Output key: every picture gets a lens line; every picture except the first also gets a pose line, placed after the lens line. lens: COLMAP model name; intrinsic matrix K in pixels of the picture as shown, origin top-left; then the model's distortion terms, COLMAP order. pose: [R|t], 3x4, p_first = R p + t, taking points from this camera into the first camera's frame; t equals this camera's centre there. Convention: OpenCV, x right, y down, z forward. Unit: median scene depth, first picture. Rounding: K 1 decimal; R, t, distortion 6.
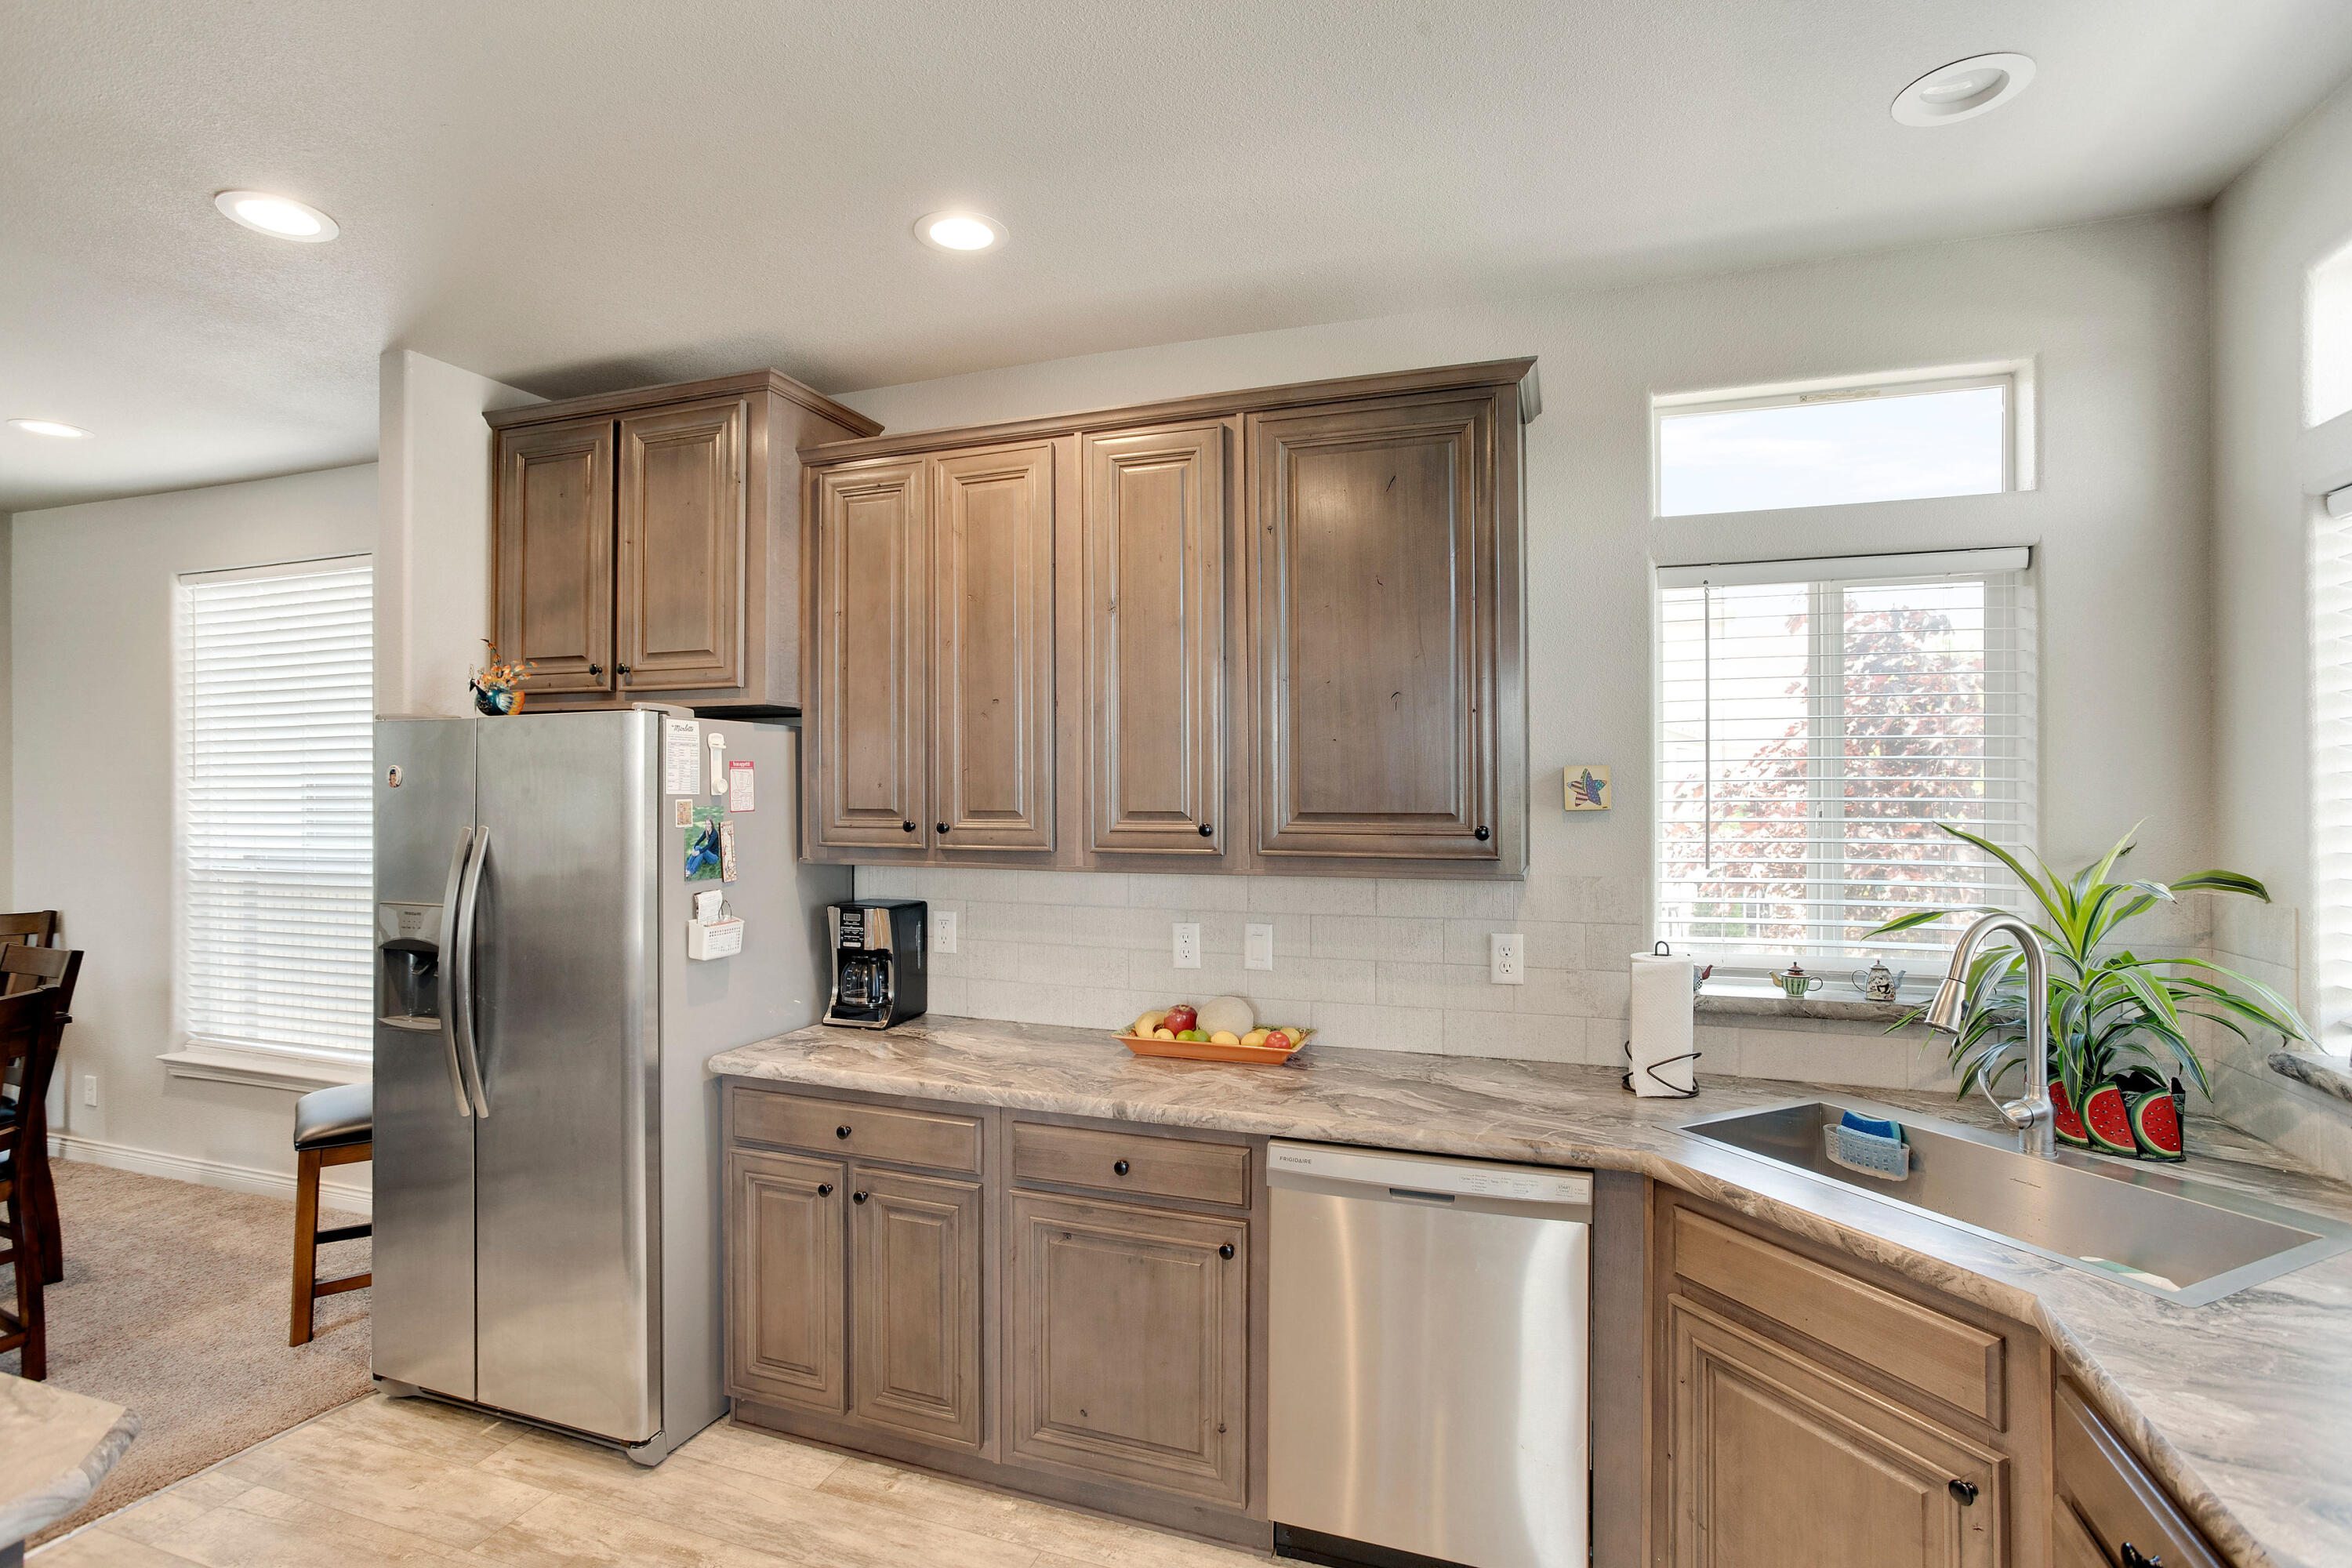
lens RADIAL K [[1144.6, 0, 1170.7], [0, 1144.6, 778.0], [0, 0, 1]] dist [-0.041014, 0.025059]
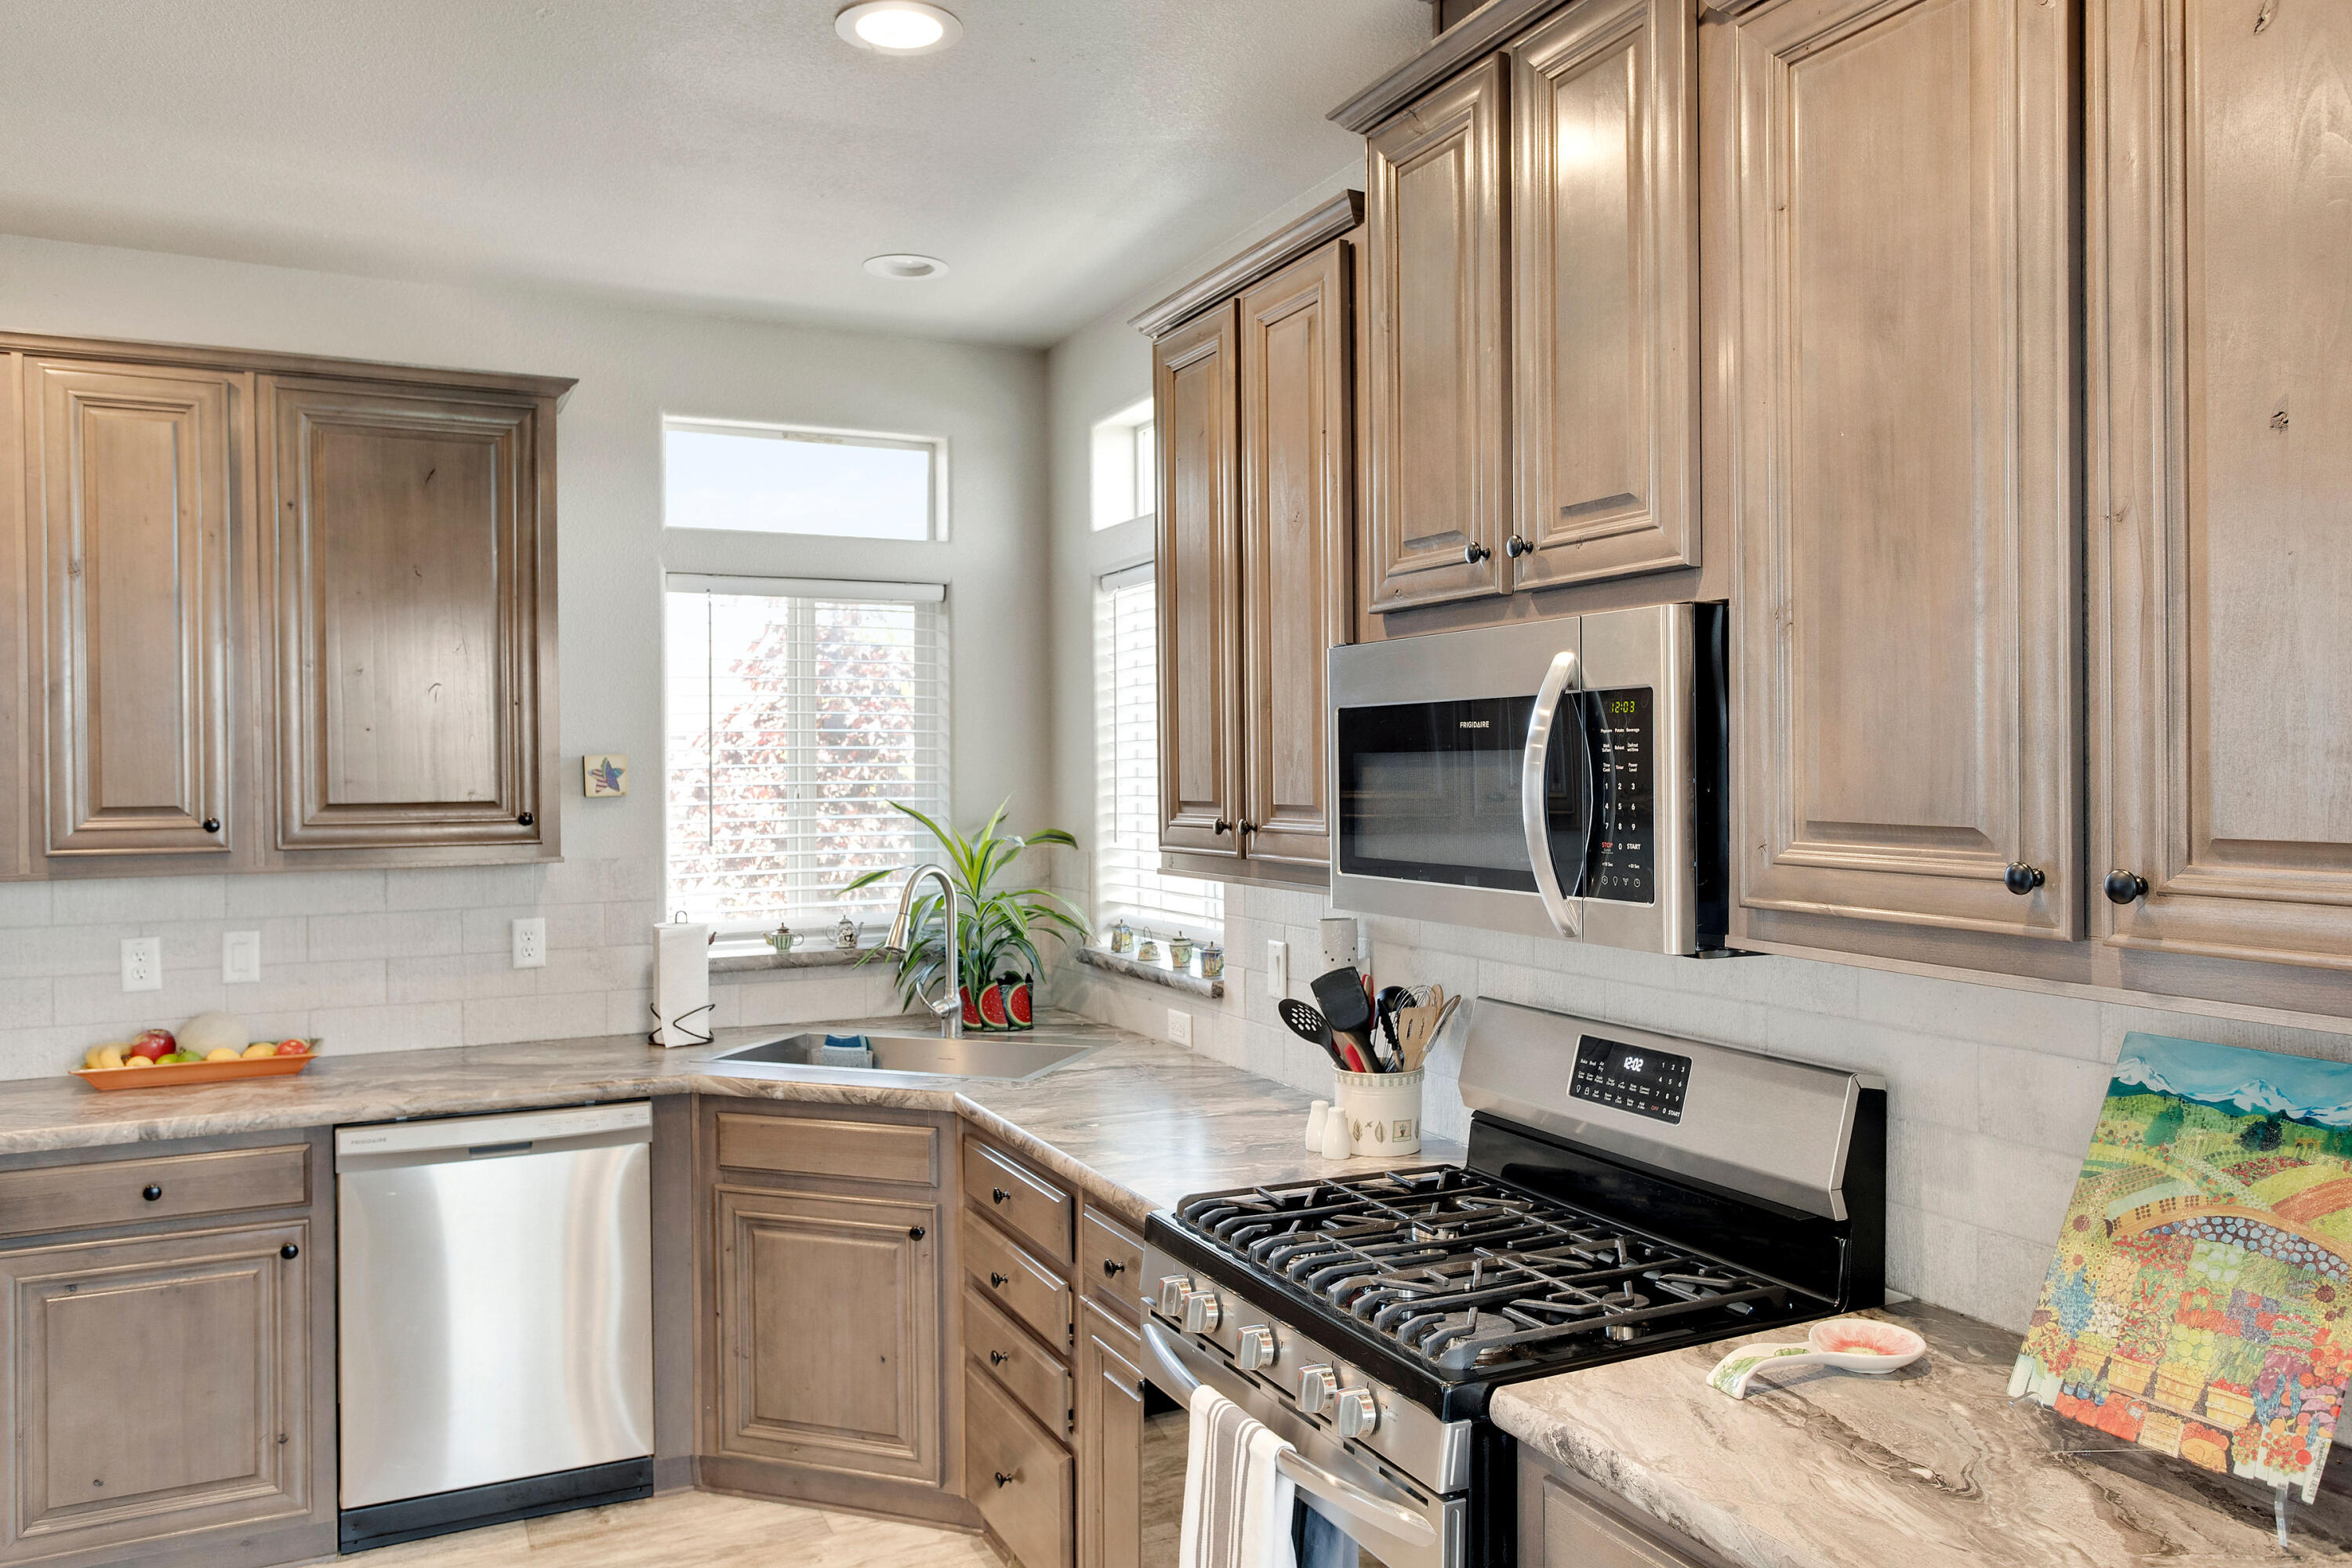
lens RADIAL K [[1672.0, 0, 1193.2], [0, 1672.0, 789.3], [0, 0, 1]] dist [-0.012348, 0.005397]
pose [[0.691585, -0.015577, 0.722127, -0.417490], [0.001267, 0.999792, 0.020354, -0.010106], [-0.722294, -0.013162, 0.691461, -0.521127]]
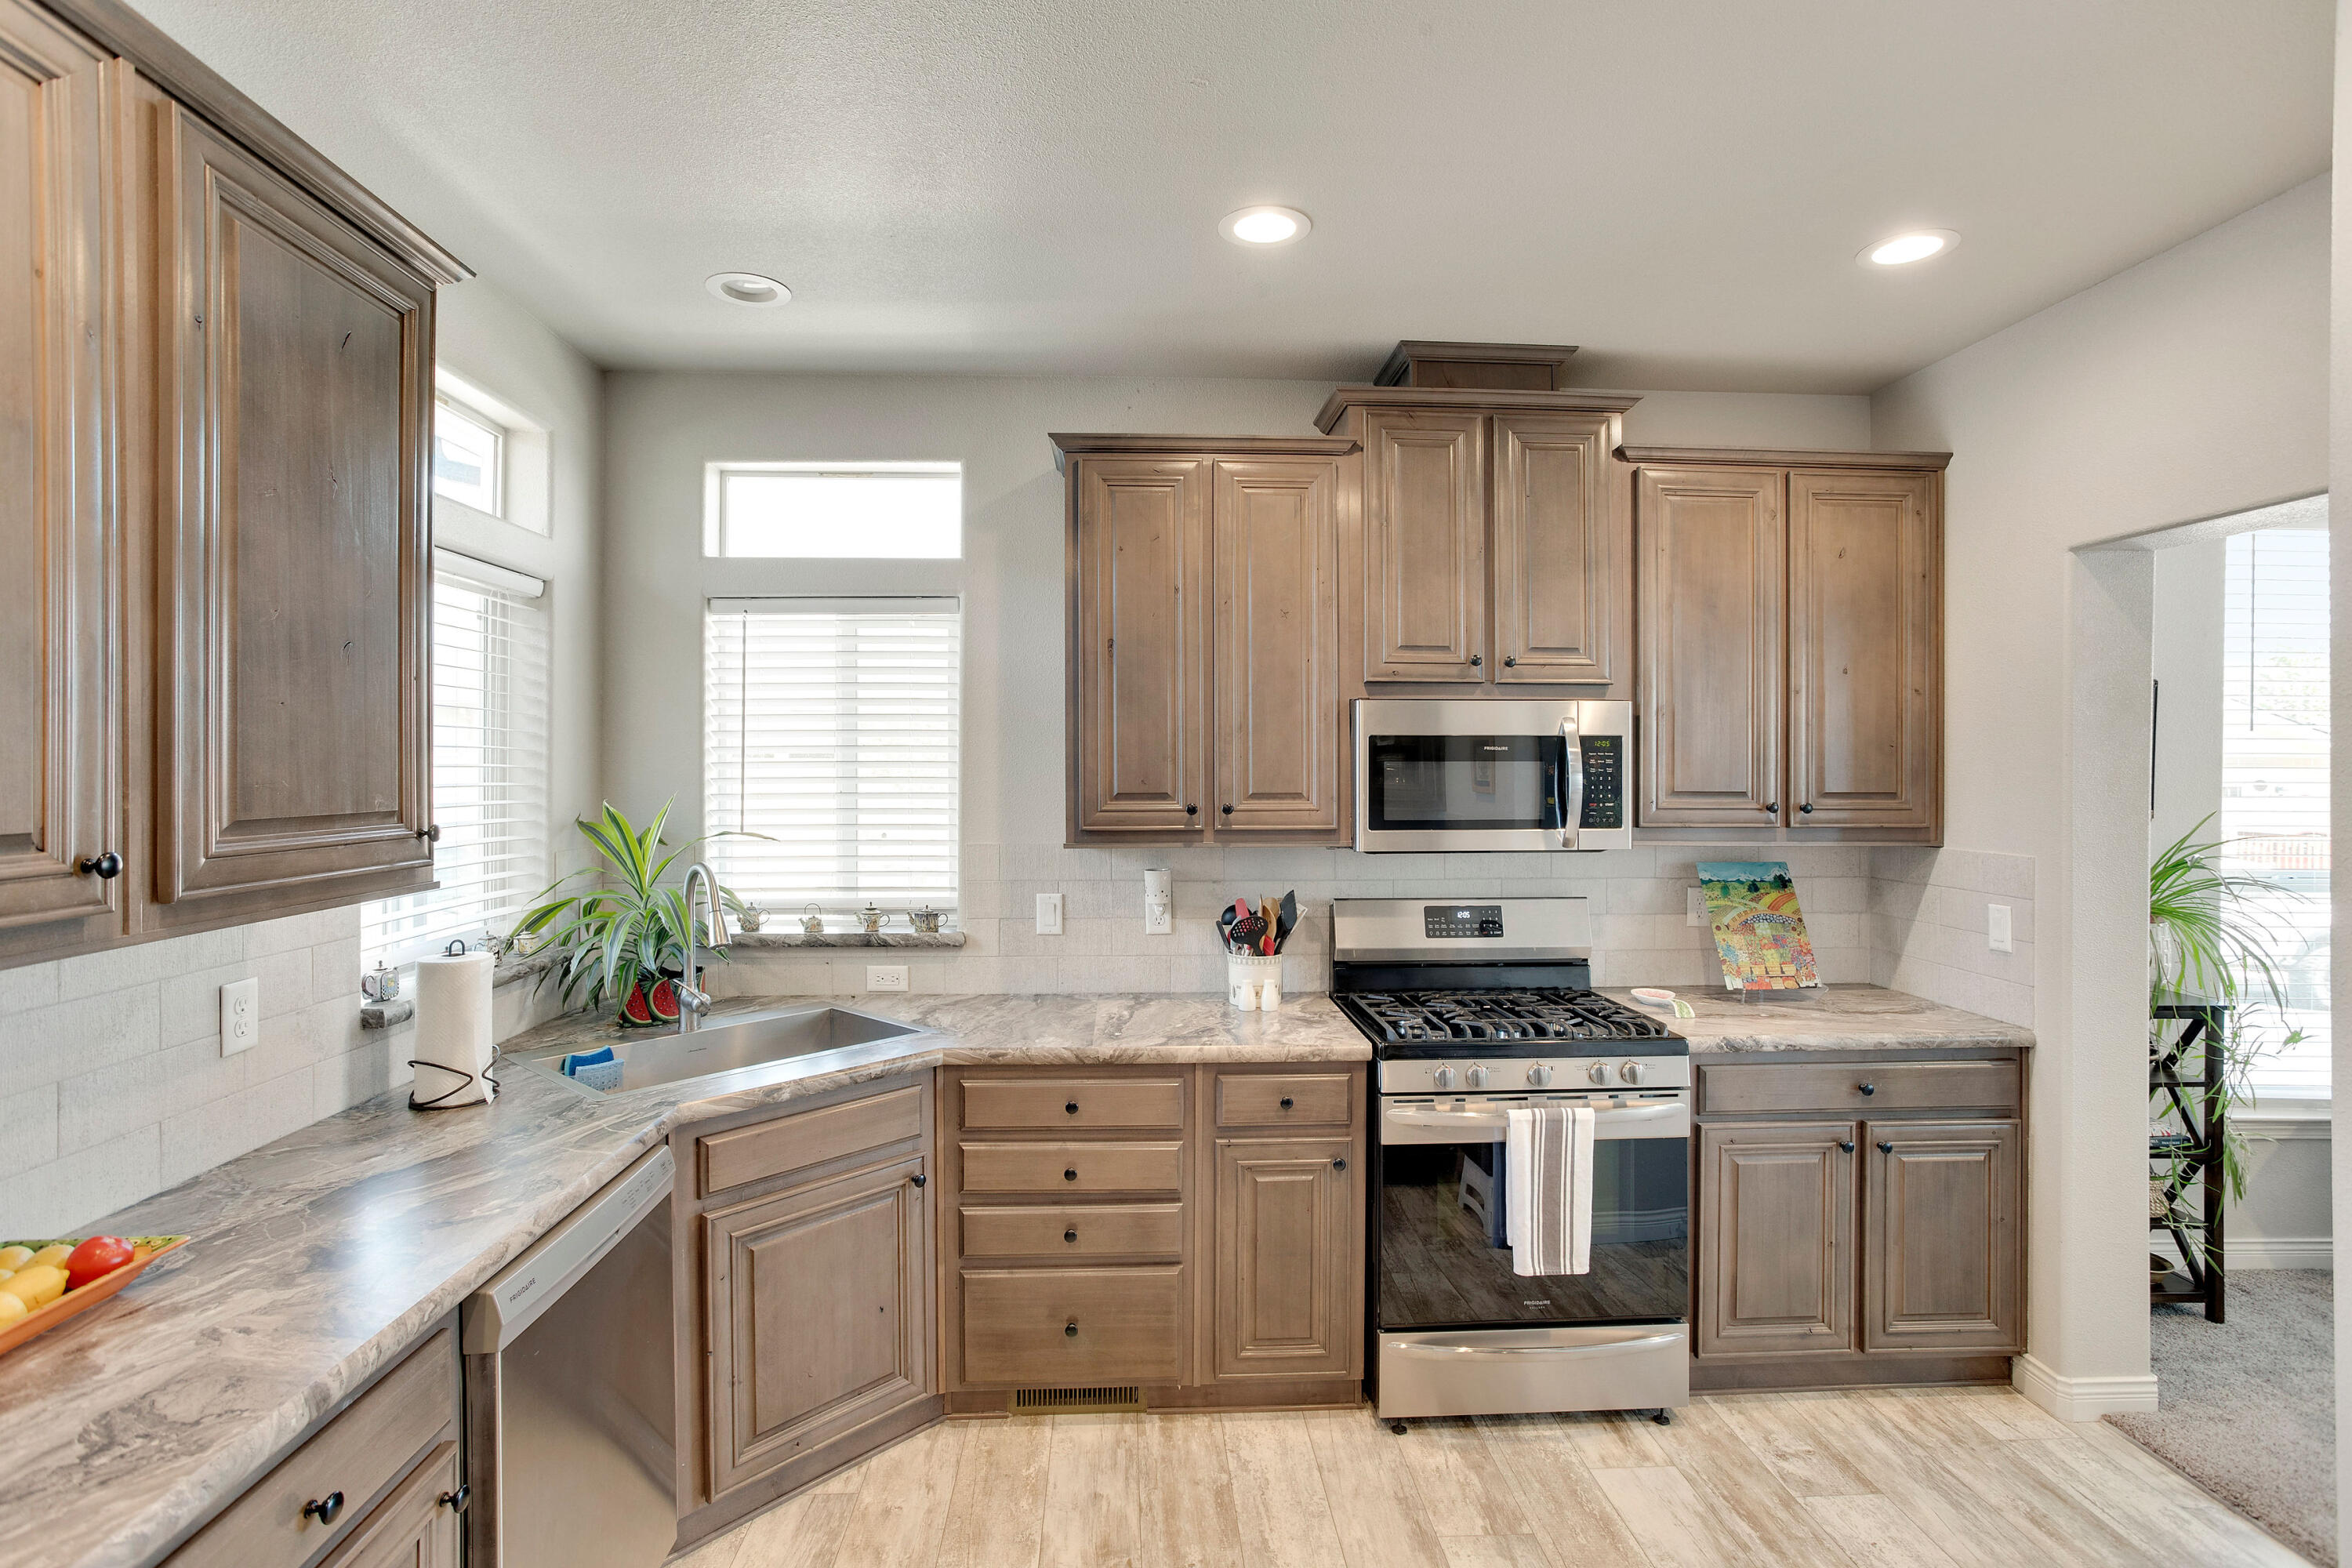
lens RADIAL K [[1144.6, 0, 1175.9], [0, 1144.6, 777.5], [0, 0, 1]] dist [-0.041014, 0.025059]
pose [[-0.397744, -0.008750, 0.917455, -0.656204], [-0.007695, 0.999951, 0.006201, 0.000226], [-0.917464, -0.004593, -0.397791, 0.832133]]
